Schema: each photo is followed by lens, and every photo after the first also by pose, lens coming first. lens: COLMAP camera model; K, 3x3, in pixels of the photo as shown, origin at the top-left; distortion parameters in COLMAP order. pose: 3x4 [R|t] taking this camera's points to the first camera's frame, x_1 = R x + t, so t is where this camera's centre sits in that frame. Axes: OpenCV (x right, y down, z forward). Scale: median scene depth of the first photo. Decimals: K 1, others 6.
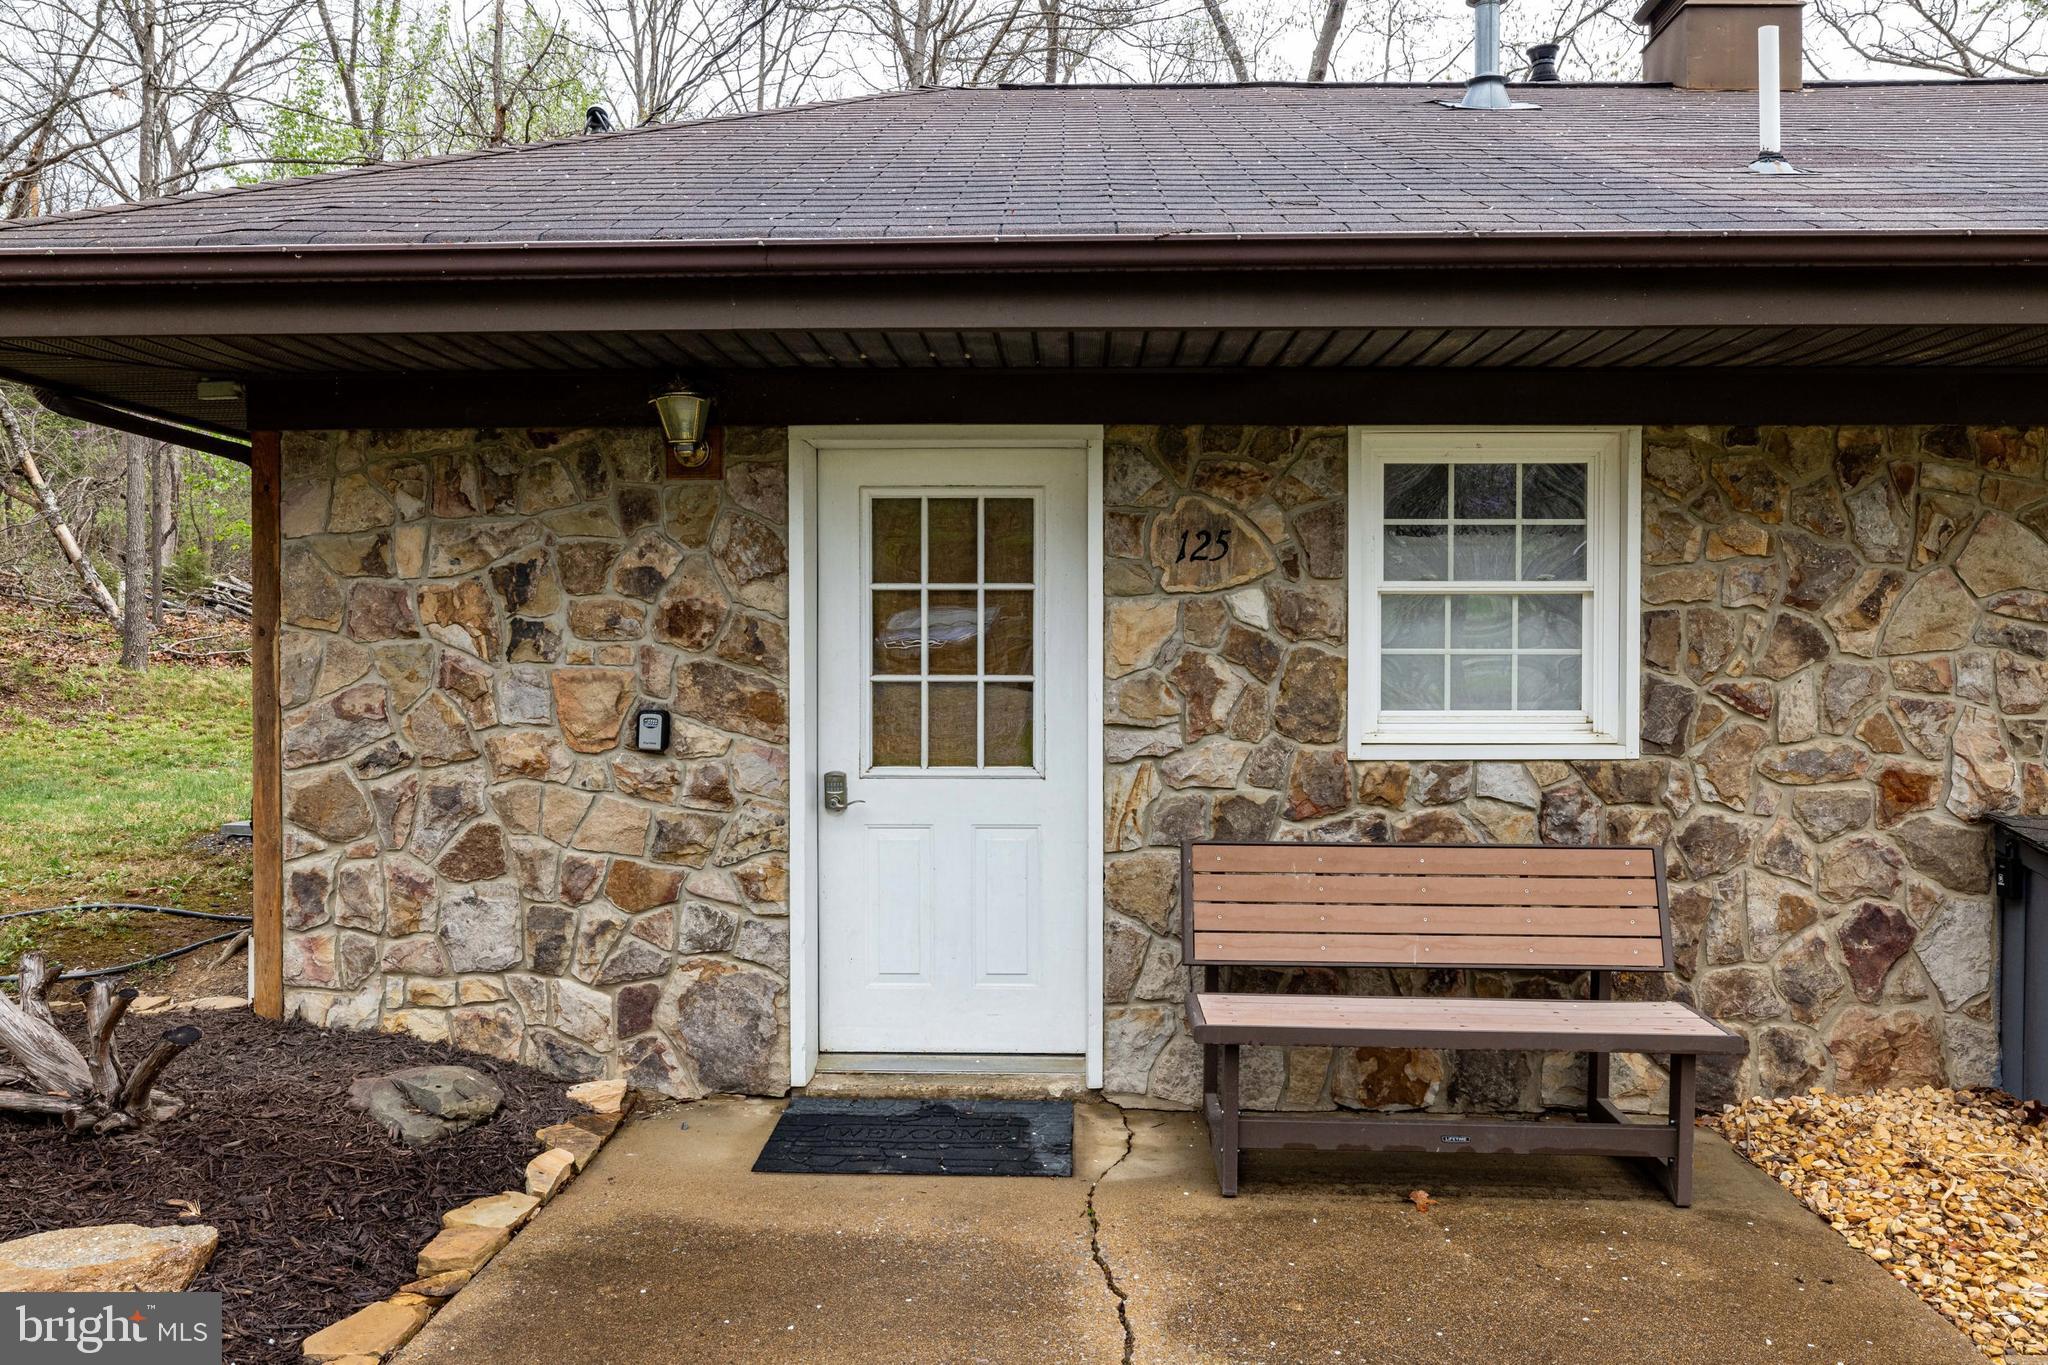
lens RADIAL K [[1584.8, 0, 1024.0], [0, 1584.8, 686.1], [0, 0, 1]] dist [0.001935, -0.000452]
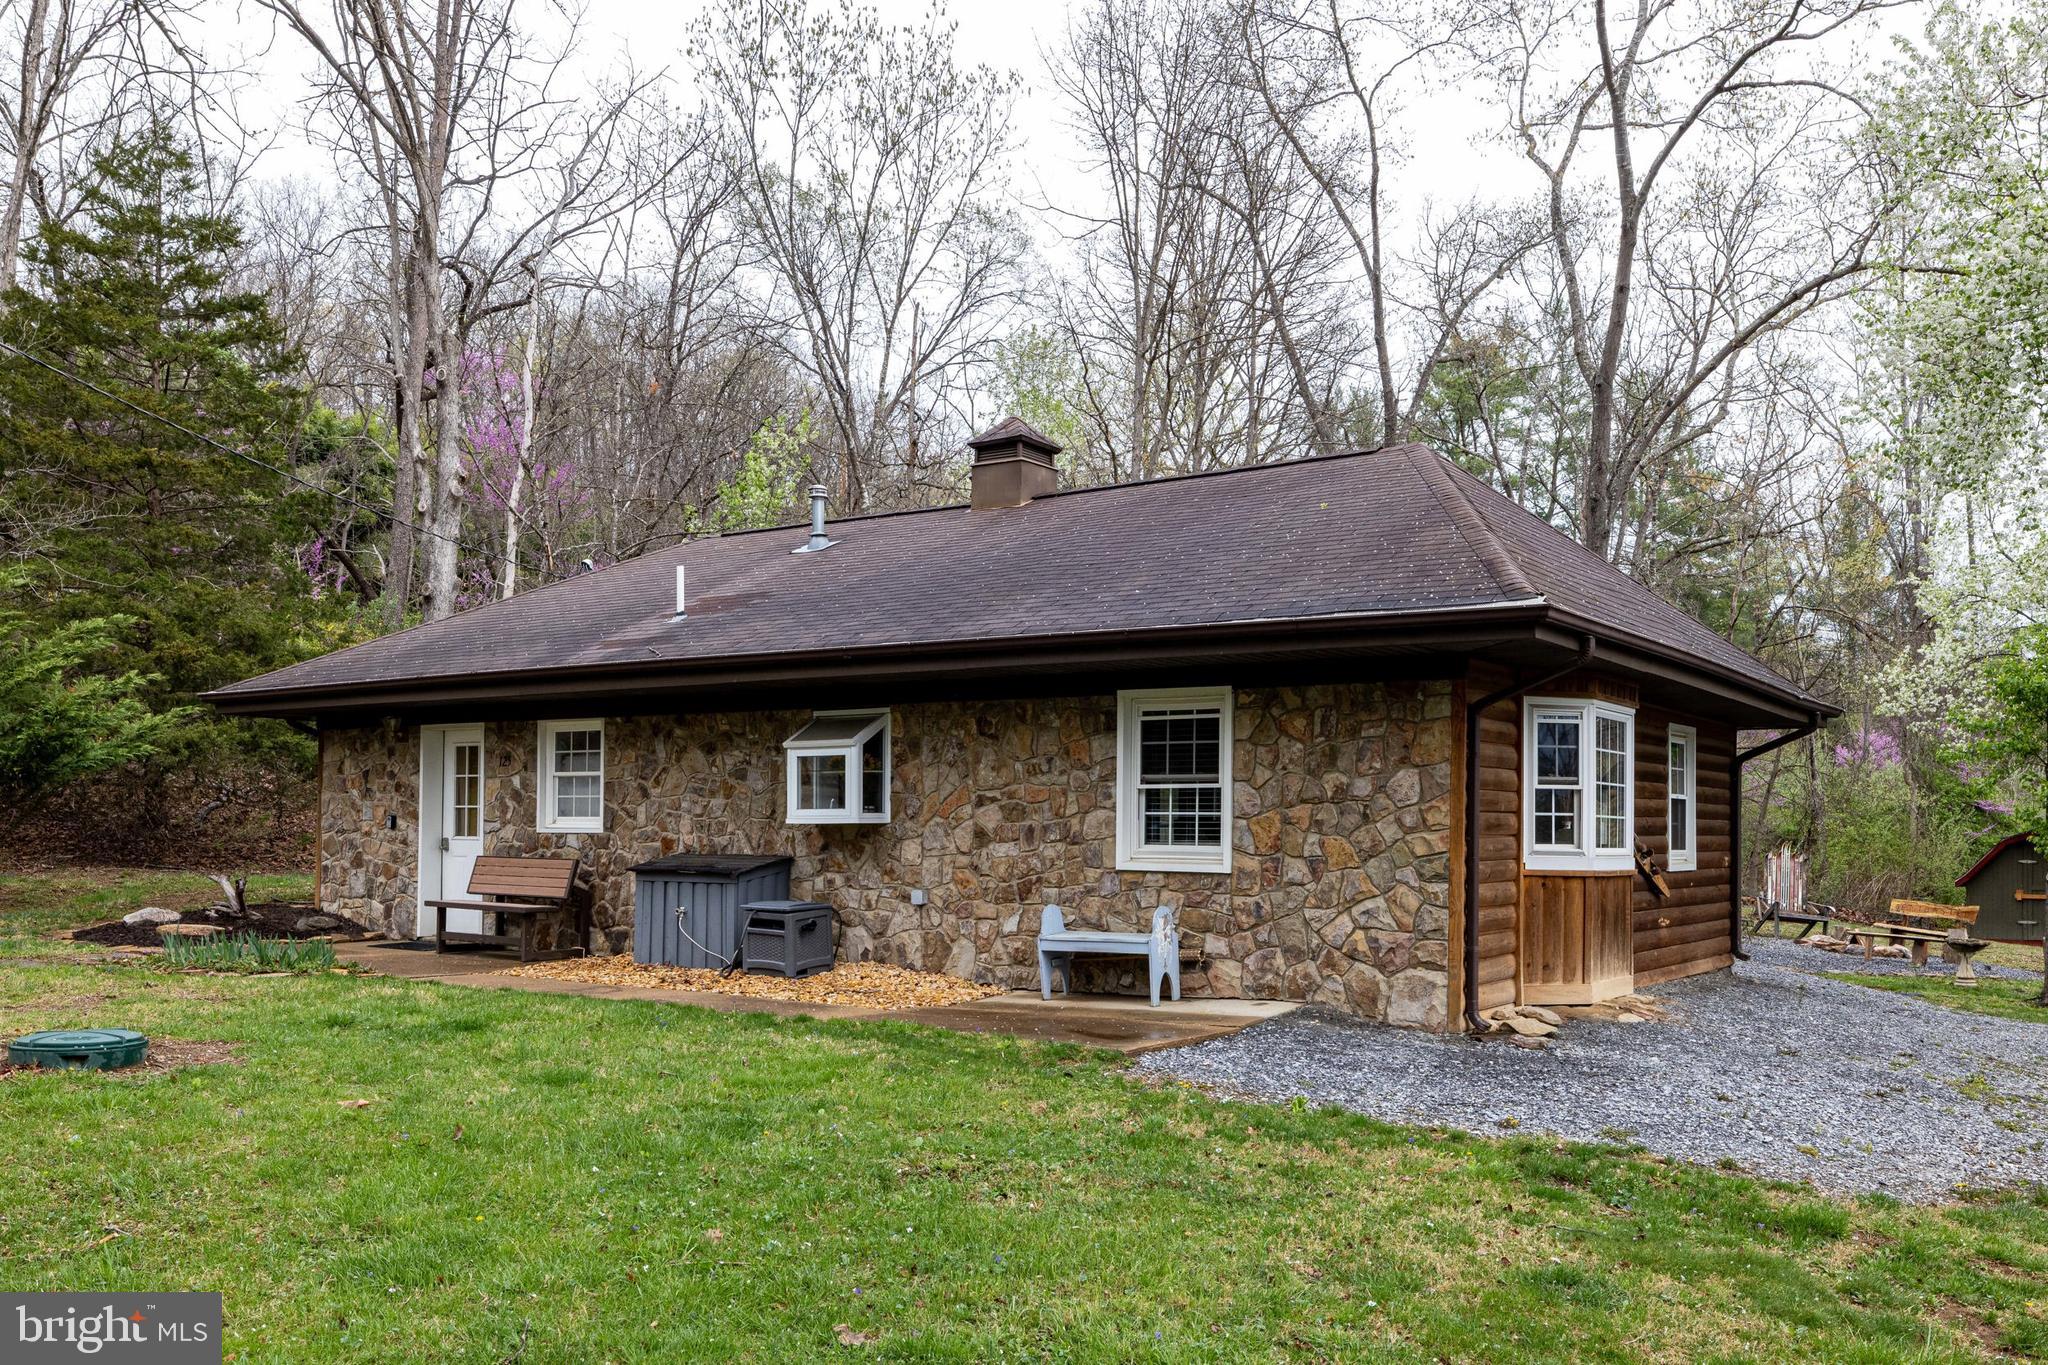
lens RADIAL K [[1791.1, 0, 1029.0], [0, 1791.1, 696.6], [0, 0, 1]] dist [0.000124, -0.001000]
pose [[0.829562, -0.034799, -0.557329, 2.827150], [-0.006821, 0.997350, -0.072427, 0.028688], [0.558373, 0.063884, 0.827127, -1.268518]]
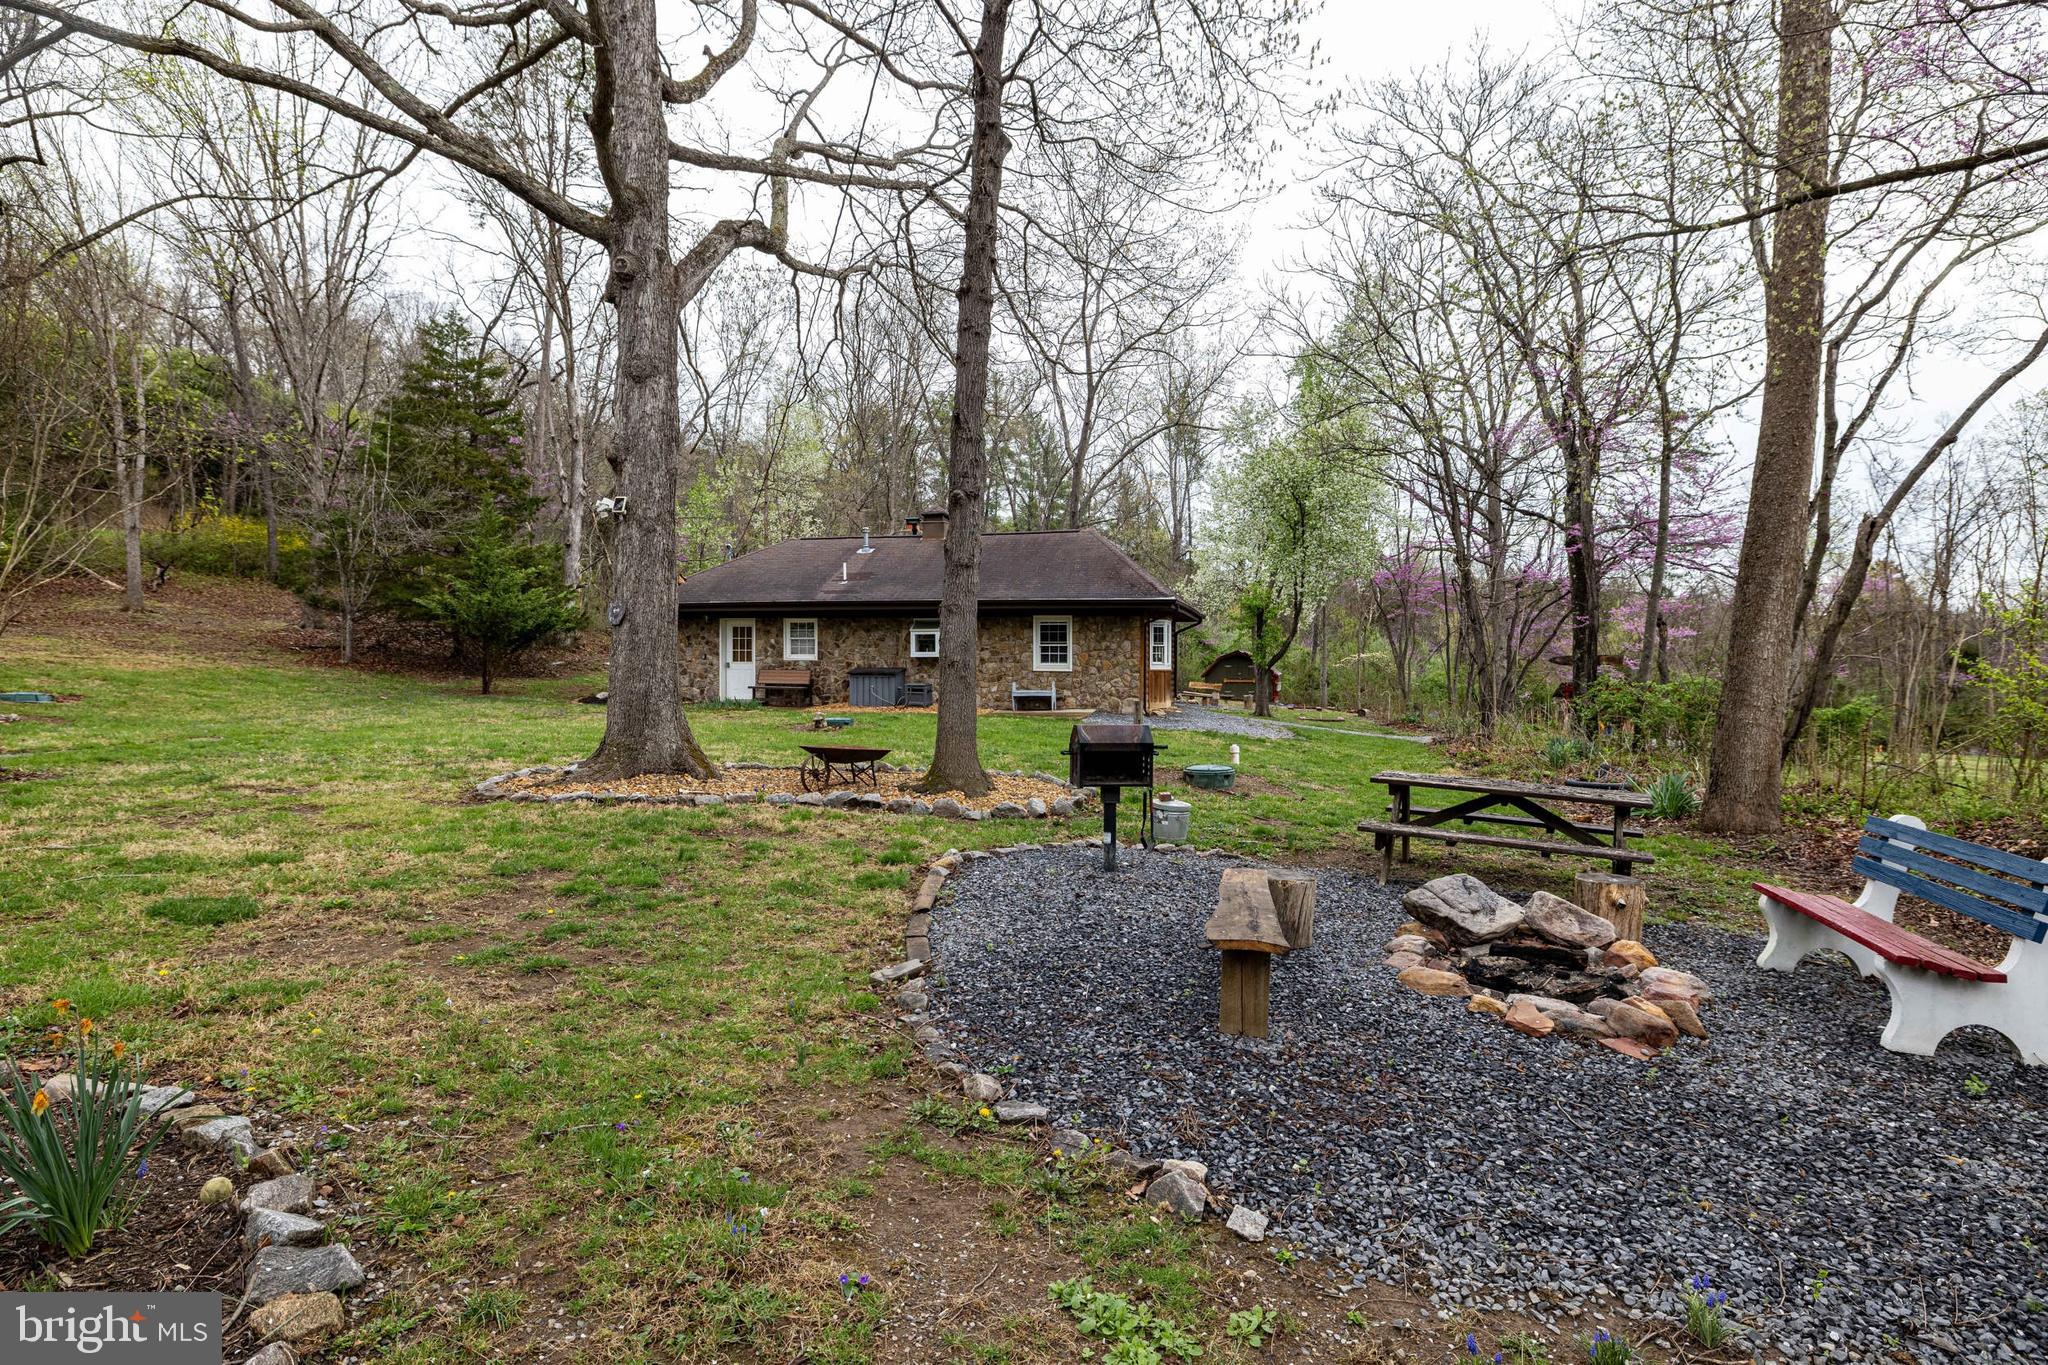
lens RADIAL K [[1151.7, 0, 1021.8], [0, 1151.7, 670.3], [0, 0, 1]] dist [-0.002222, -0.000091]
pose [[0.975678, 0.006052, -0.219125, 2.608315], [-0.002660, 0.999872, 0.015776, 0.001834], [0.219193, -0.014809, 0.975569, -4.324390]]
